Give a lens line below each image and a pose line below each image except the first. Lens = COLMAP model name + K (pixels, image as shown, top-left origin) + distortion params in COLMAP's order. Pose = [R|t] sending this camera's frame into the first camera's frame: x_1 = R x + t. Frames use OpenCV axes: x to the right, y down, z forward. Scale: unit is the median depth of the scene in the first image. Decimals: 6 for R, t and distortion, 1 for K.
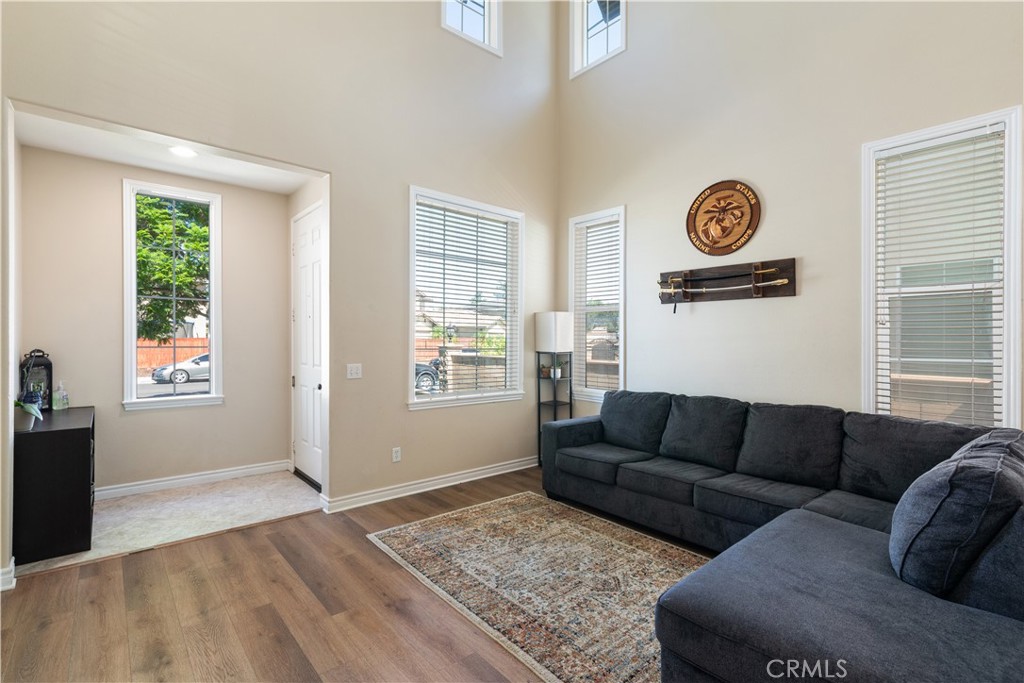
lens RADIAL K [[450.6, 0, 505.8], [0, 450.6, 342.5], [0, 0, 1]] dist [-0.006188, -0.000655]
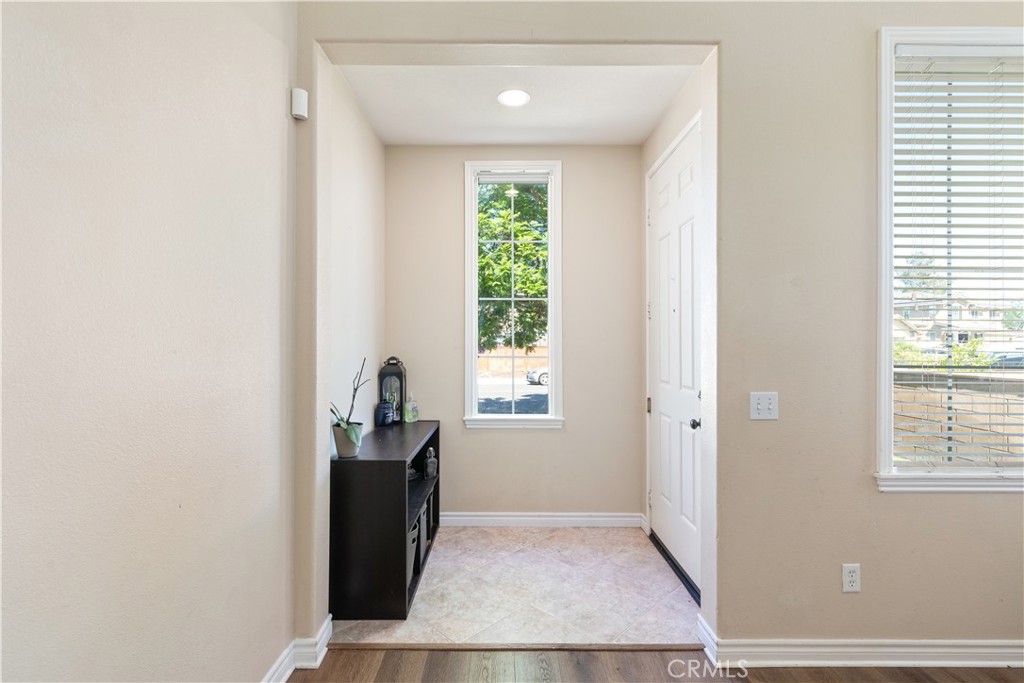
lens RADIAL K [[450.6, 0, 514.5], [0, 450.6, 342.4], [0, 0, 1]] dist [-0.006188, -0.000655]
pose [[0.762086, -0.008388, -0.647421, -0.220523], [-0.003791, 0.999841, -0.017417, 0.000272], [0.647465, 0.015727, 0.761933, 0.410086]]
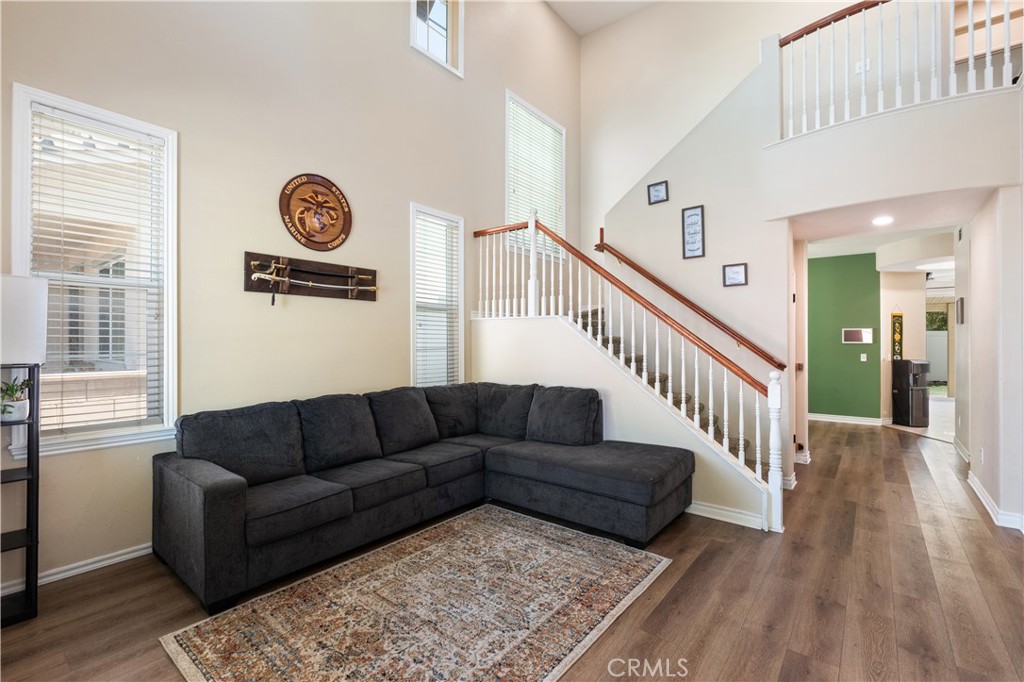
lens RADIAL K [[450.6, 0, 508.1], [0, 450.6, 334.5], [0, 0, 1]] dist [-0.006188, -0.000655]
pose [[-0.163871, 0.000717, 0.986482, -0.566892], [0.000685, 1.000000, -0.000613, -0.011367], [-0.986482, 0.000575, -0.163872, 0.774394]]
